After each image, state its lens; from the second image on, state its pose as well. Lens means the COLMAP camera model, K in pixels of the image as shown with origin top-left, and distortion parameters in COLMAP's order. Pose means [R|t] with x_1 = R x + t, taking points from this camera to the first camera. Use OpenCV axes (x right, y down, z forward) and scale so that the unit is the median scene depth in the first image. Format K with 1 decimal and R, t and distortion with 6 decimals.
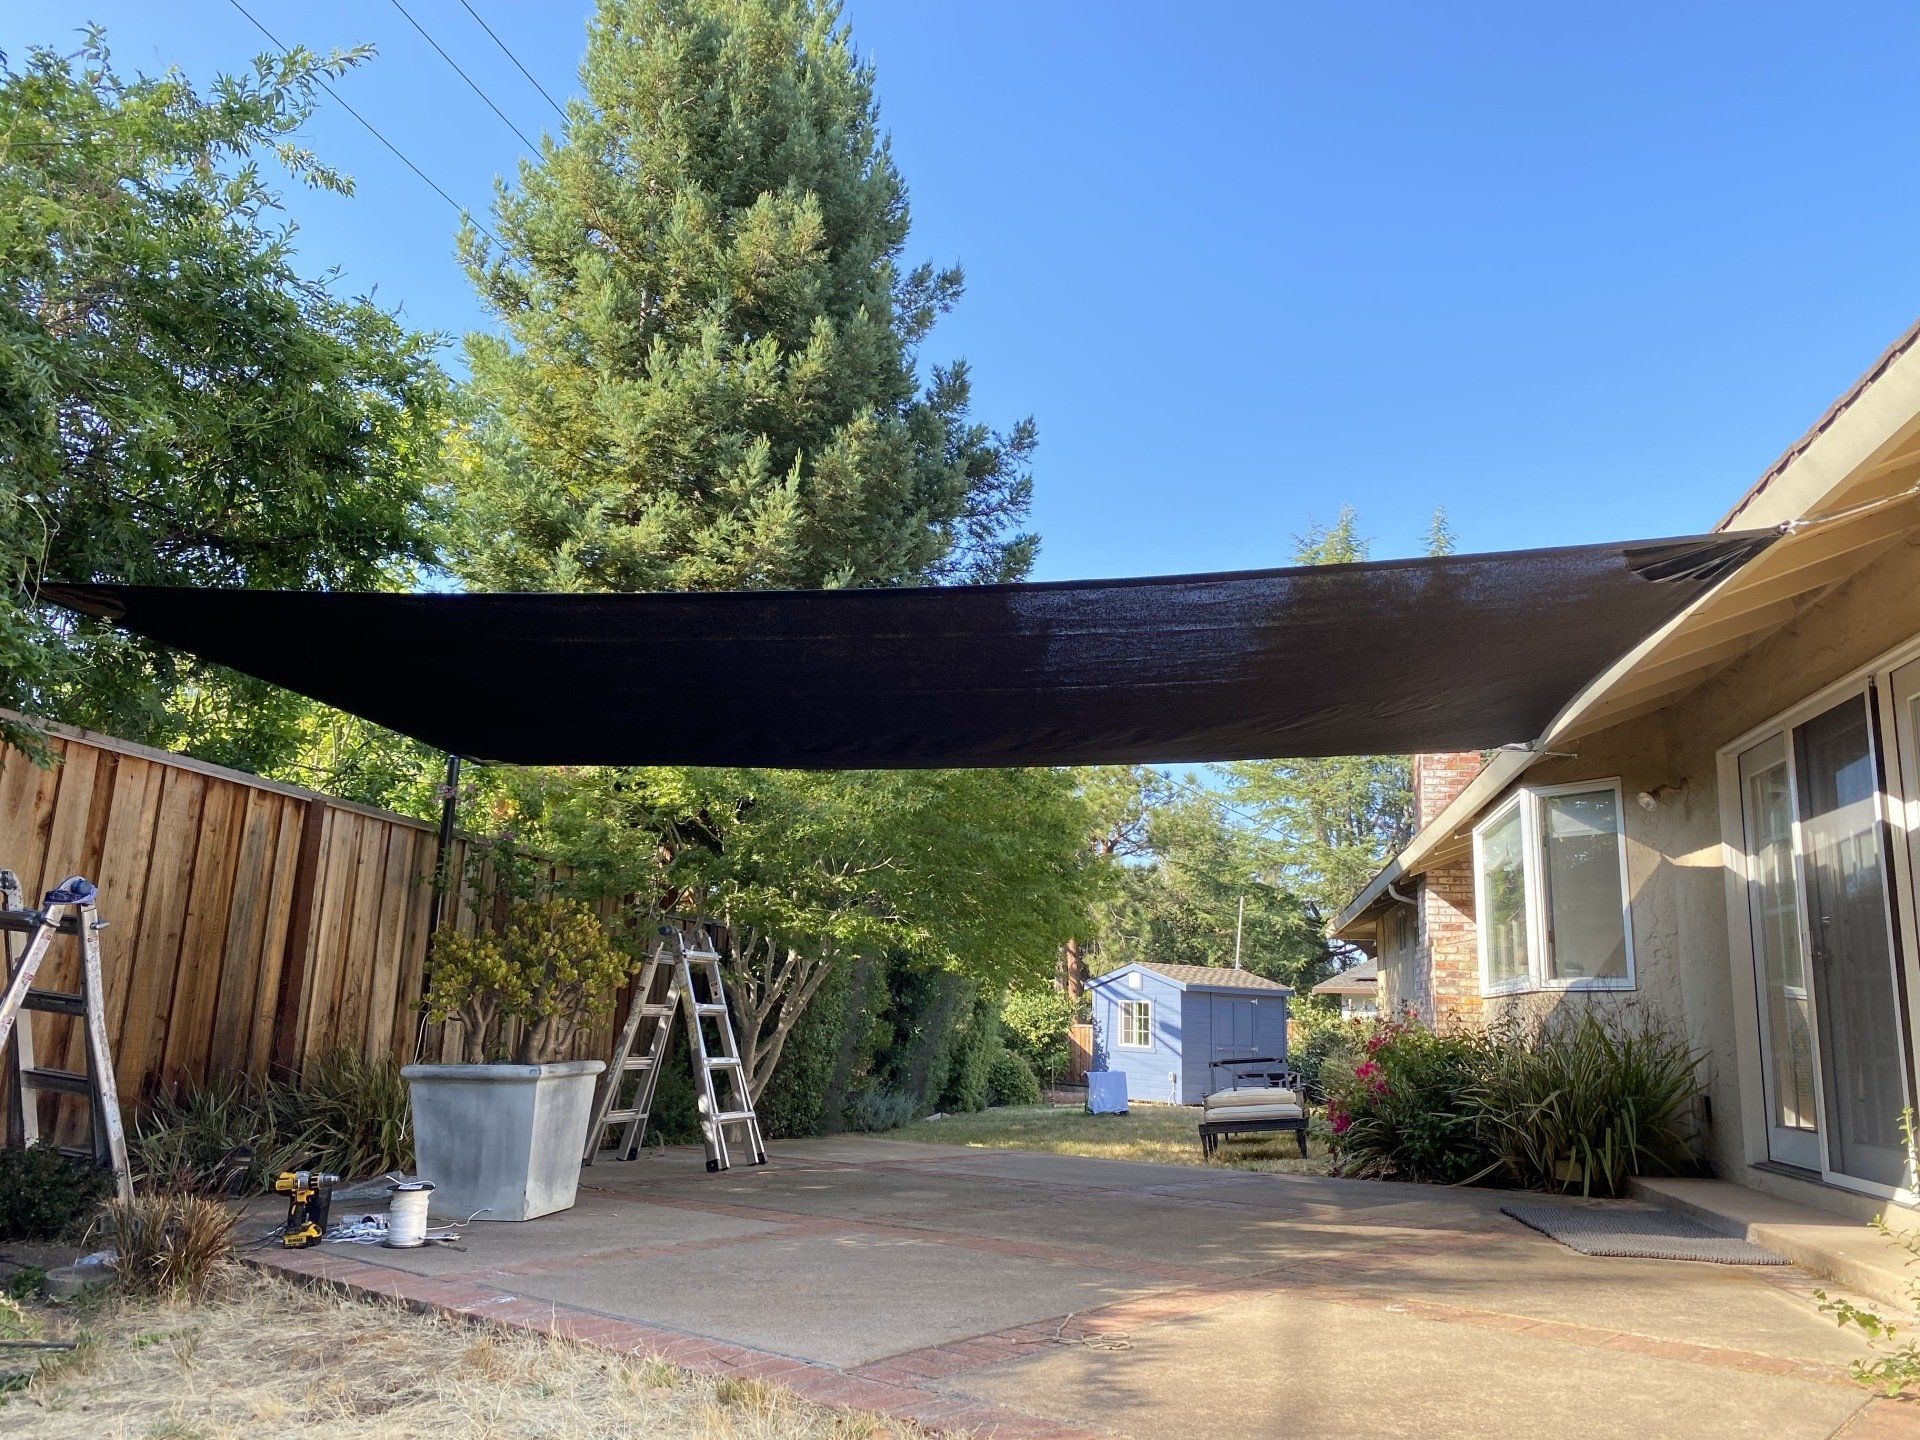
lens RADIAL K [[1474.2, 0, 960.0], [0, 1474.2, 720.0], [0, 0, 1]] dist [0.020477, -0.010568]
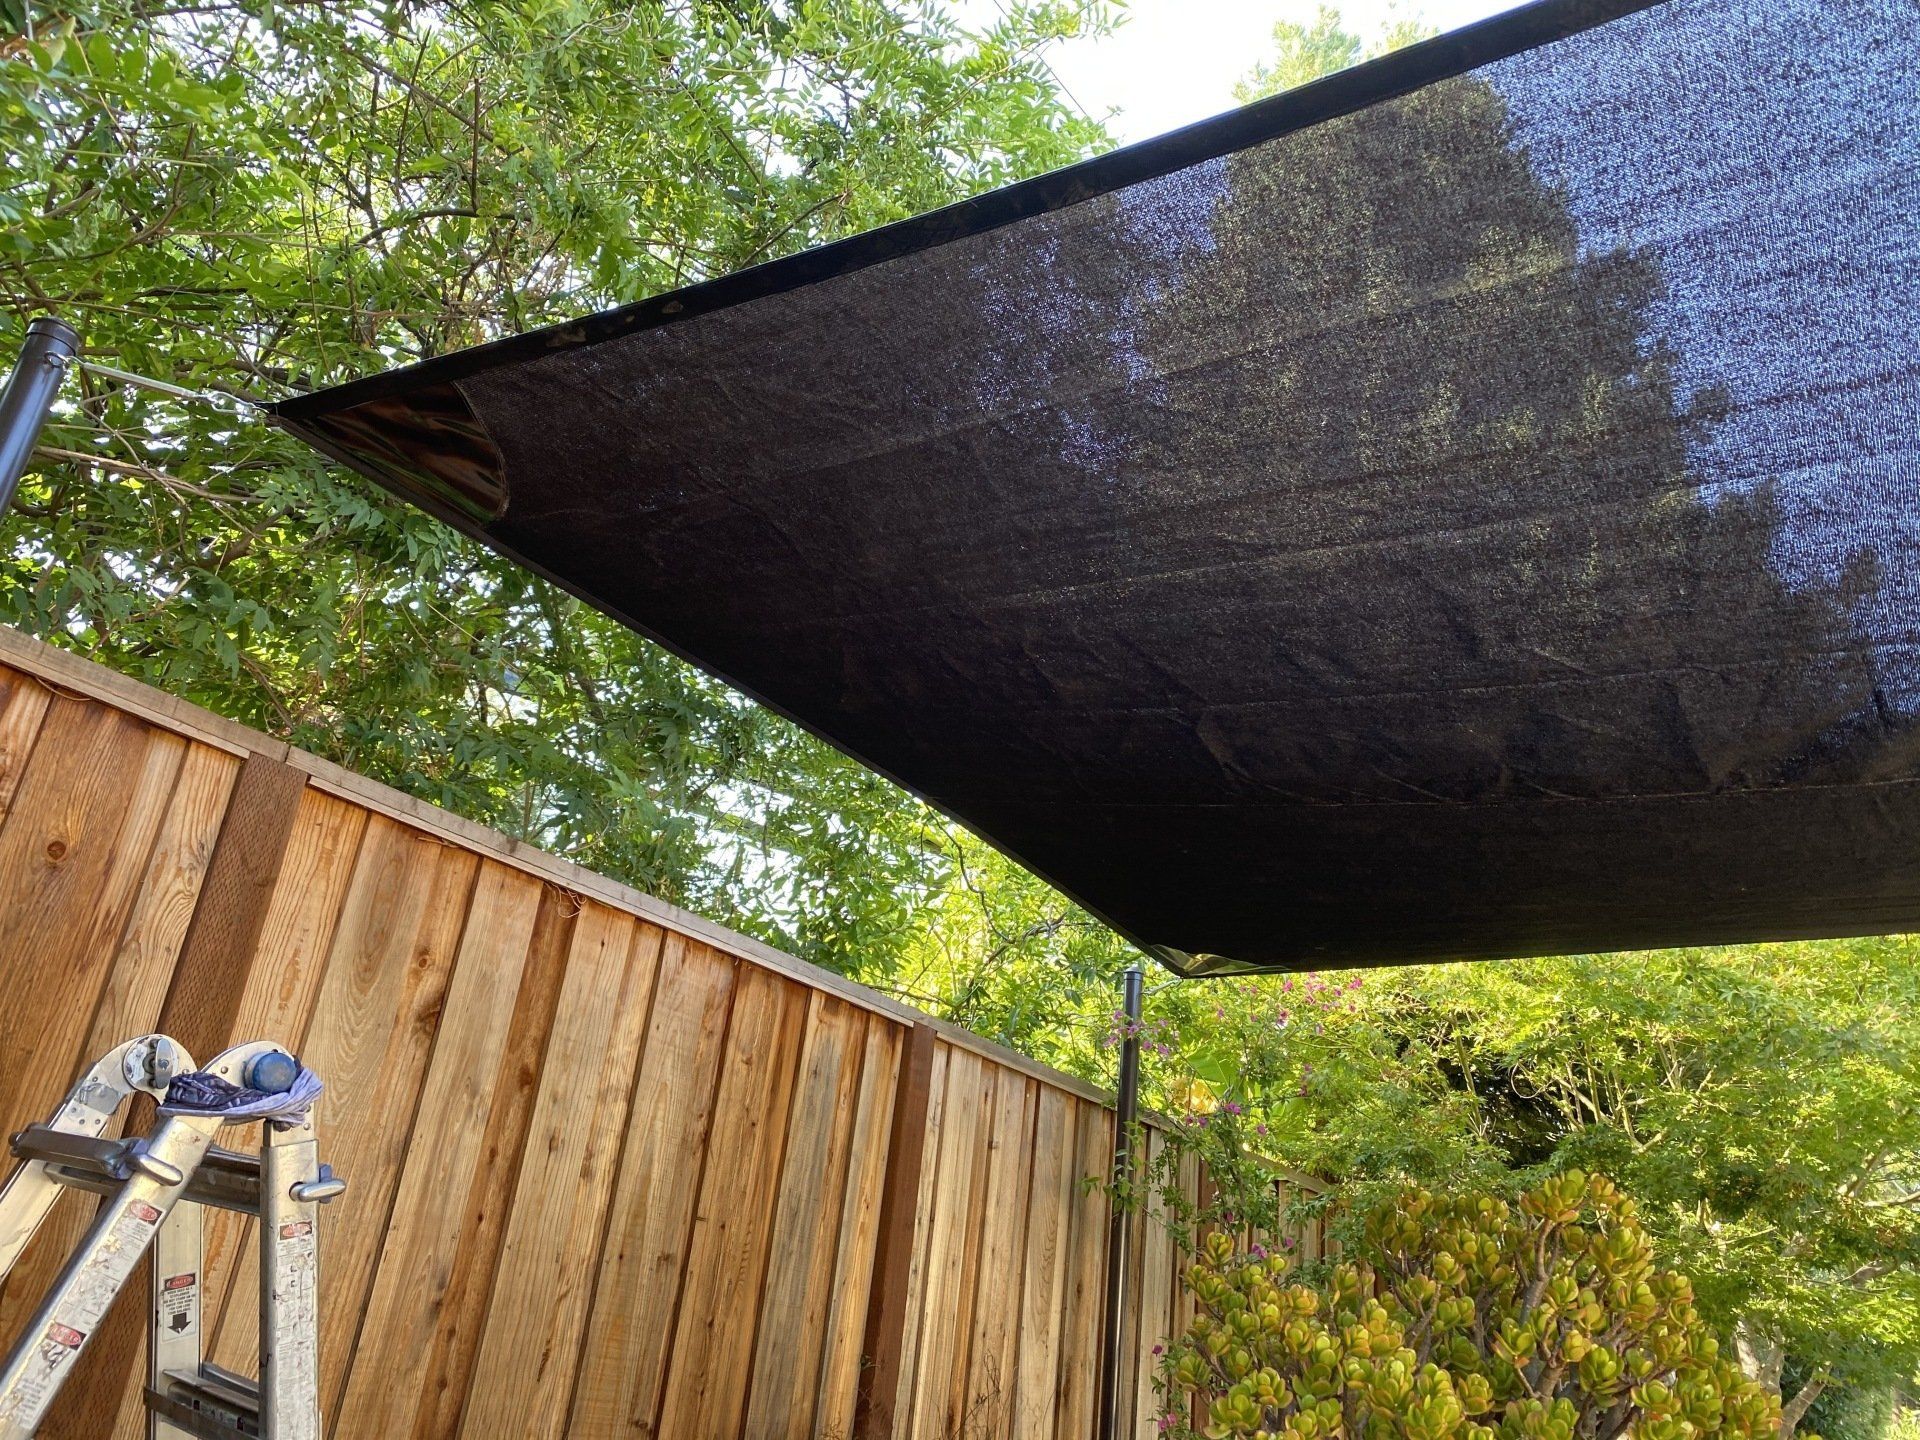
lens RADIAL K [[1474.2, 0, 960.0], [0, 1474.2, 720.0], [0, 0, 1]] dist [0.020477, -0.010568]
pose [[0.918962, -0.099411, -0.381610, -0.207429], [0.007566, 0.971970, -0.234984, 0.080443], [0.394273, 0.213054, 0.893956, 0.509567]]
